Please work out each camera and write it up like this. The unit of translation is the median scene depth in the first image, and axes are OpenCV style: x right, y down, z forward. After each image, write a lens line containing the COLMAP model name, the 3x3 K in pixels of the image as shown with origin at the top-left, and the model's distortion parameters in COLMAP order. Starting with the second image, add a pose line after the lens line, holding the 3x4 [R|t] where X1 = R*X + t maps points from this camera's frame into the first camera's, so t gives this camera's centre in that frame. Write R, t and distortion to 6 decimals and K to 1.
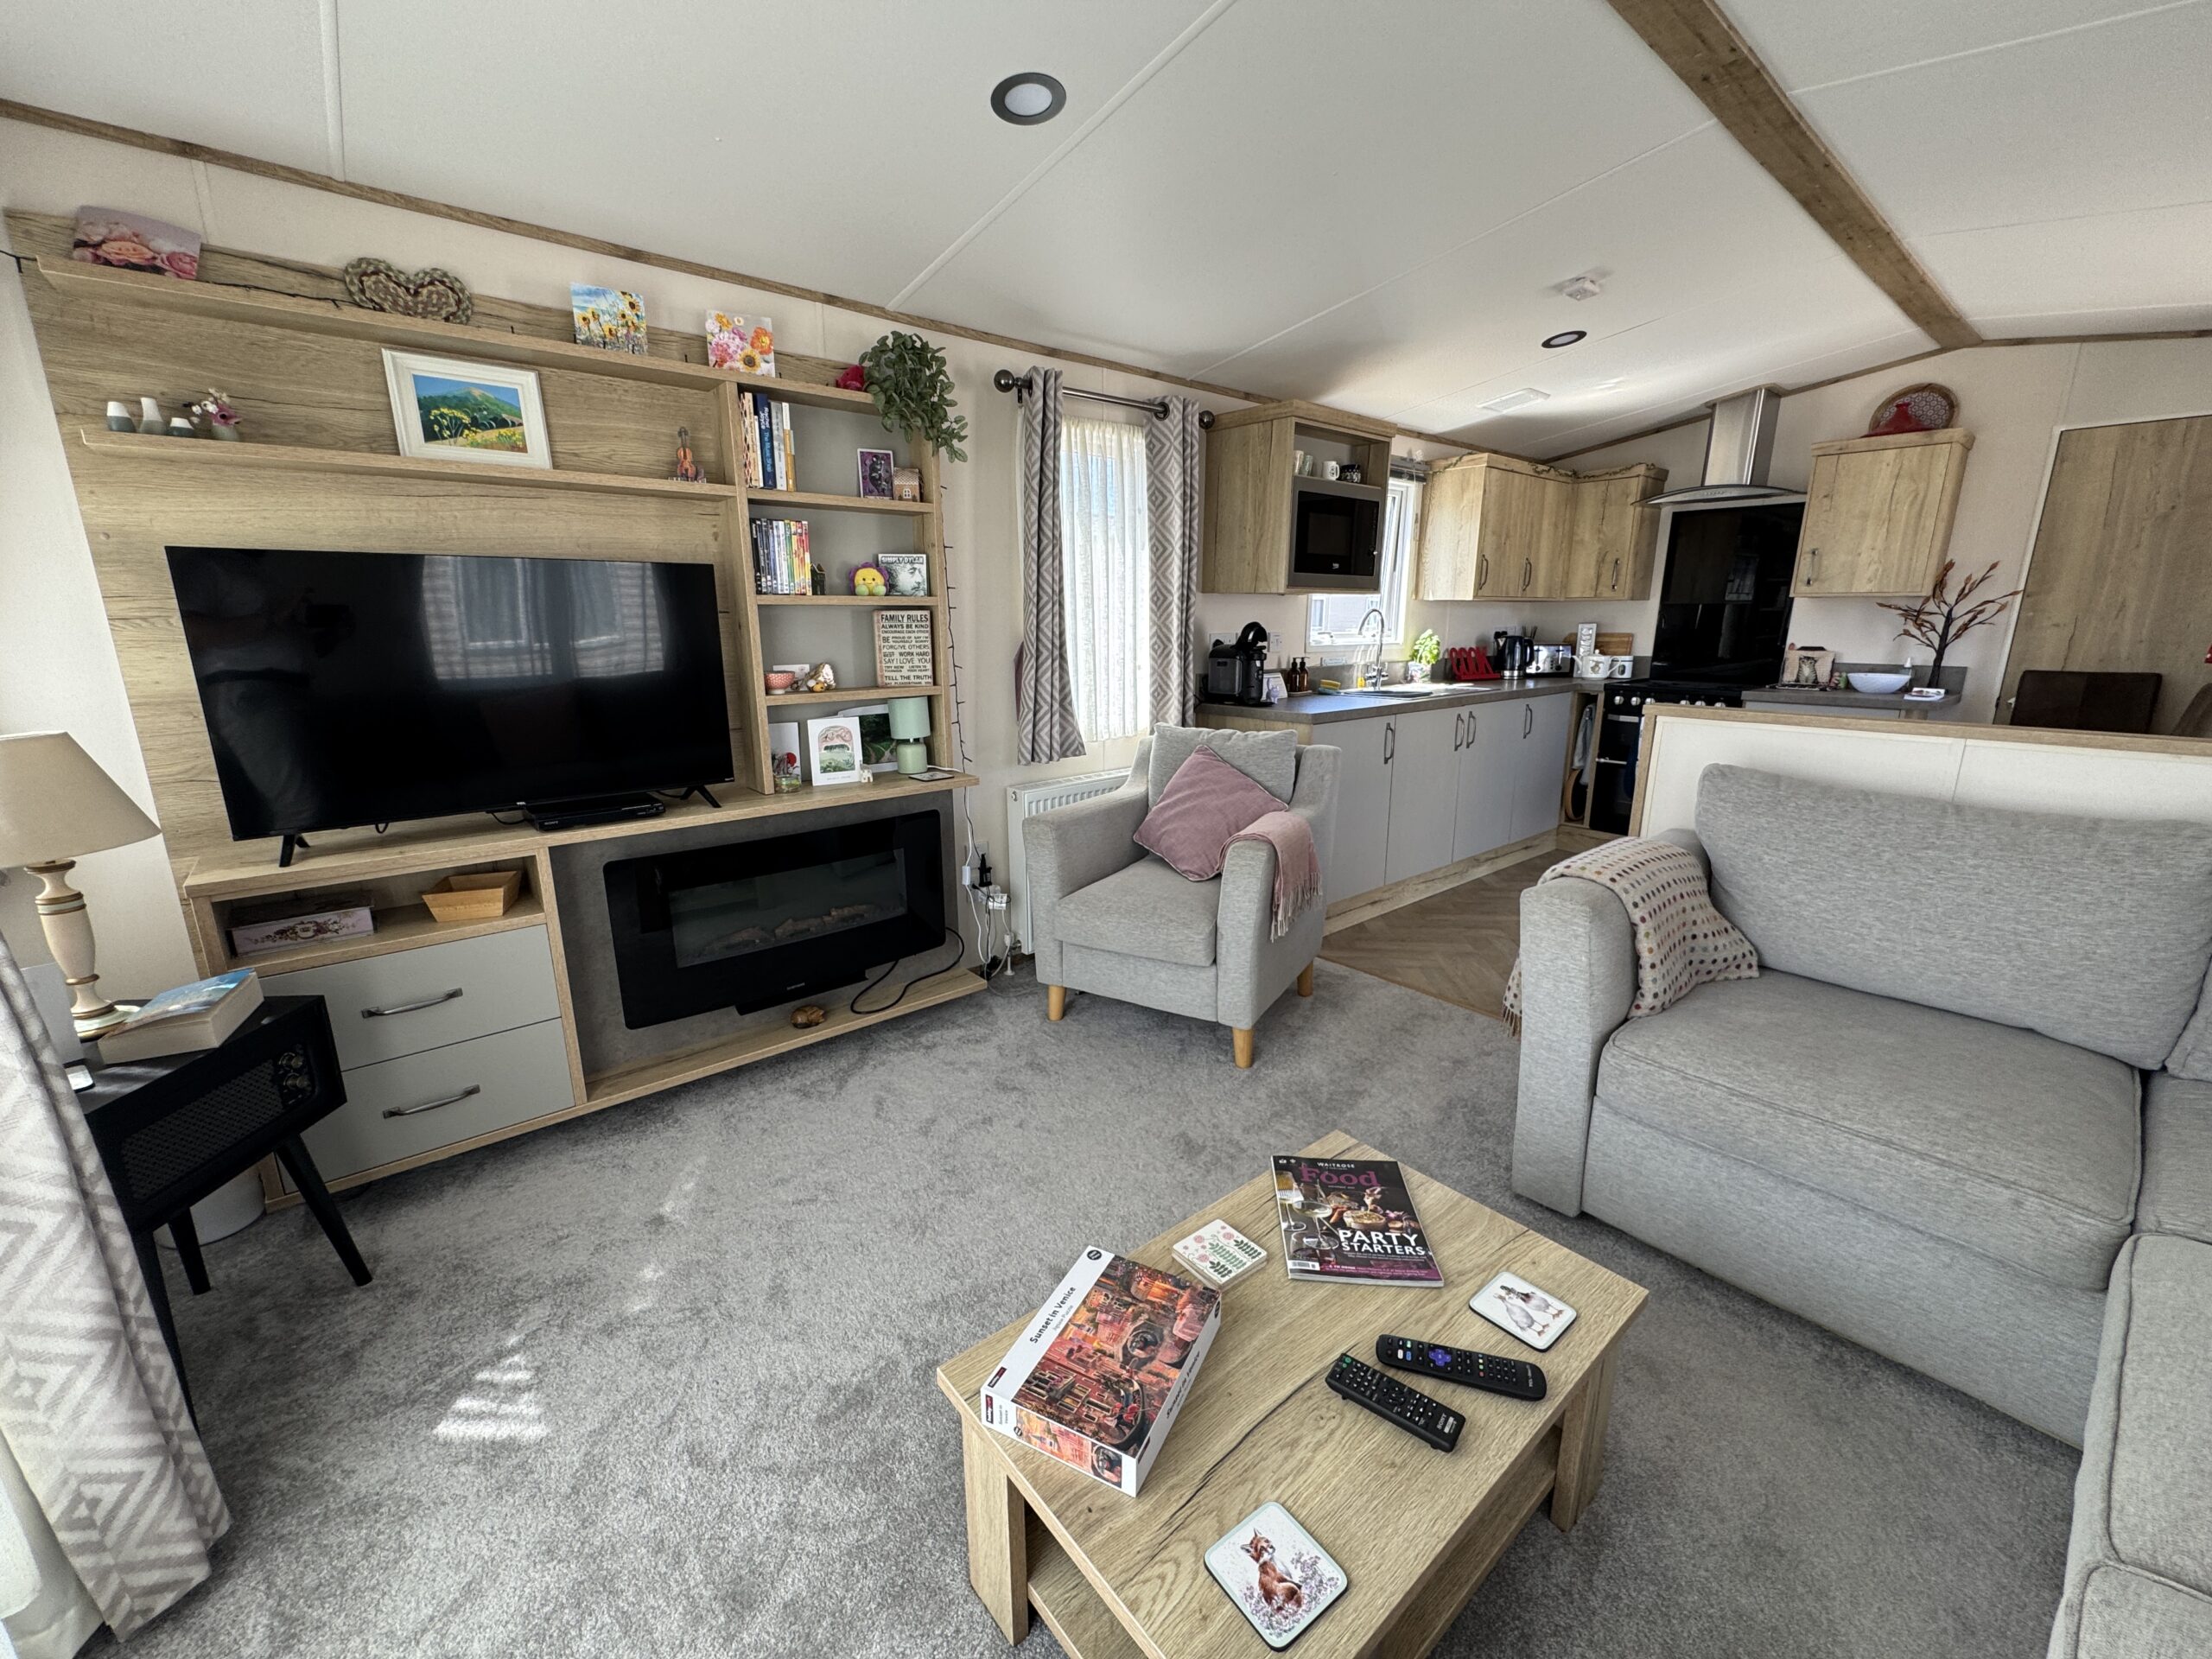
lens RADIAL K [[886.5, 0, 1105.6], [0, 886.5, 827.2], [0, 0, 1]] dist [-0.002956, 0.000484]
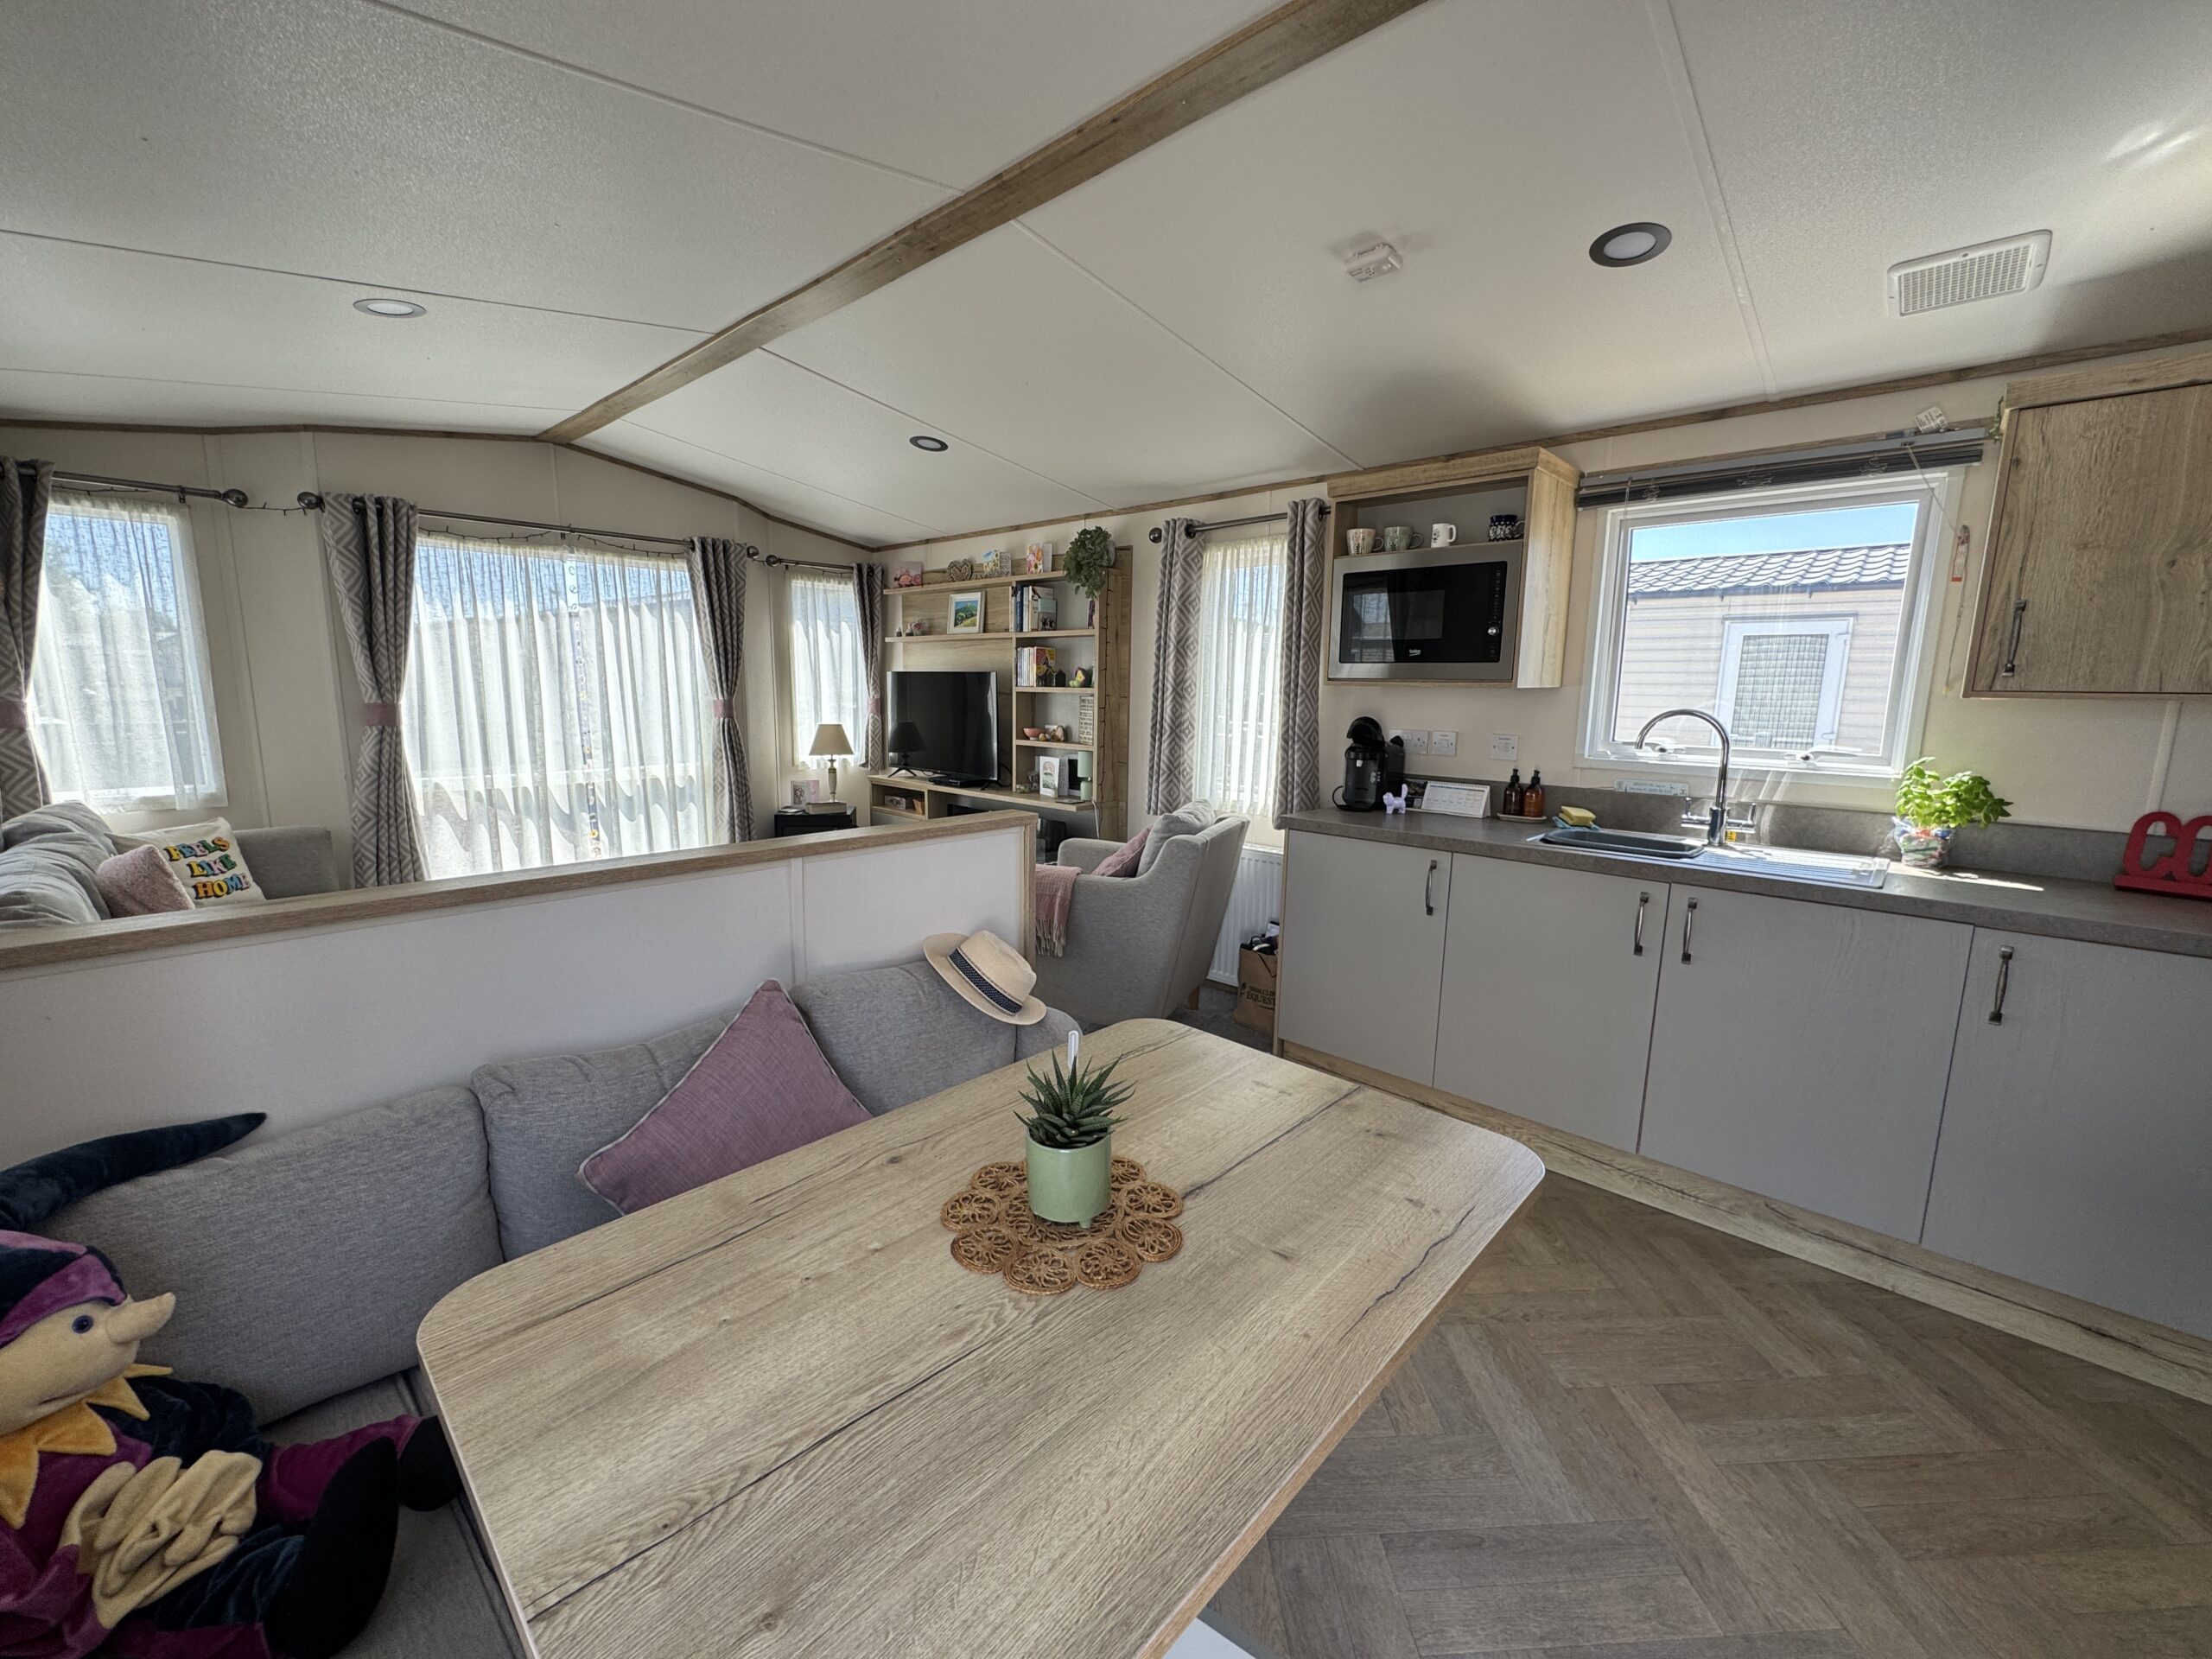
lens RADIAL K [[886.5, 0, 1105.6], [0, 886.5, 827.2], [0, 0, 1]] dist [-0.002956, 0.000484]
pose [[0.121726, 0.163086, -0.979074, 1.024548], [-0.243911, 0.961077, 0.129764, -0.177358], [0.962128, 0.223011, 0.156766, 0.635073]]
